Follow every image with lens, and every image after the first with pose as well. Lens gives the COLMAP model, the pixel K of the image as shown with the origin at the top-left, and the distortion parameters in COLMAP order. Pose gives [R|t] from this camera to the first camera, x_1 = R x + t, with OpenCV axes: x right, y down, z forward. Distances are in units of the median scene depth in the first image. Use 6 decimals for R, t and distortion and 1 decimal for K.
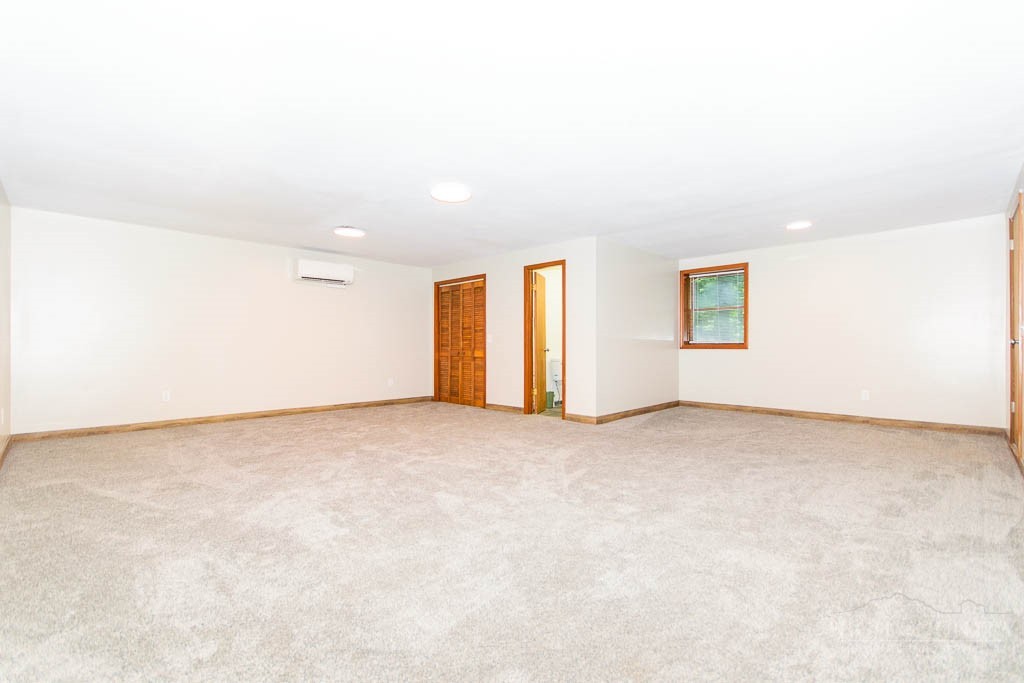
lens RADIAL K [[443.9, 0, 511.1], [0, 443.9, 341.7], [0, 0, 1]] dist [0.002327, 0.000042]
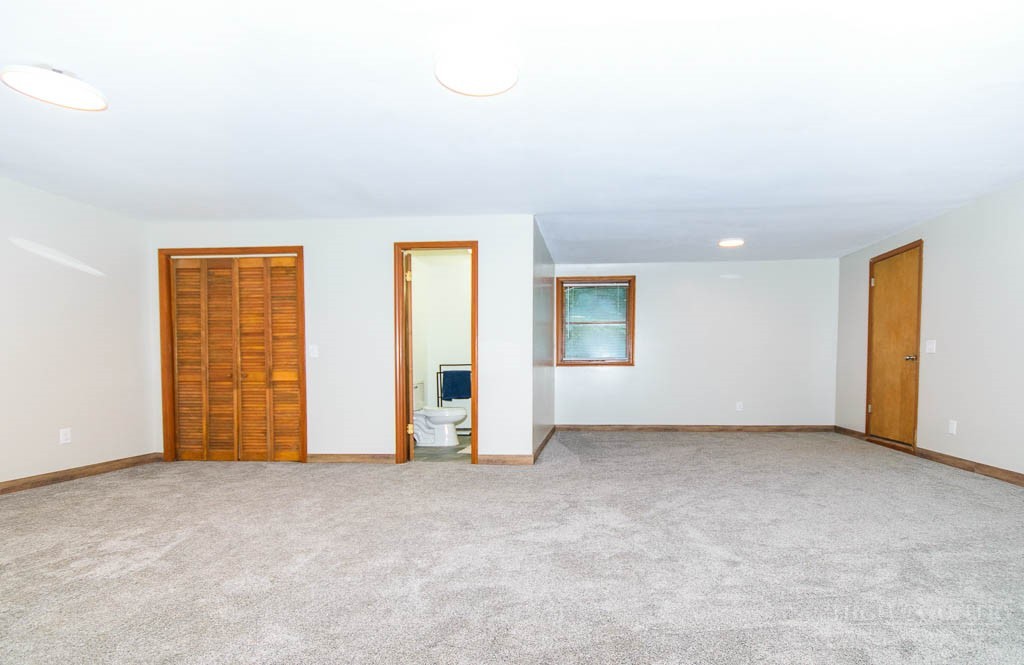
lens RADIAL K [[489.3, 0, 554.5], [0, 489.3, 382.4], [0, 0, 1]] dist [0.001805, -0.000121]
pose [[0.759939, -0.023975, 0.649553, -0.220001], [-0.003743, 0.999142, 0.041257, 0.006538], [-0.649984, -0.033784, 0.759196, 0.228487]]
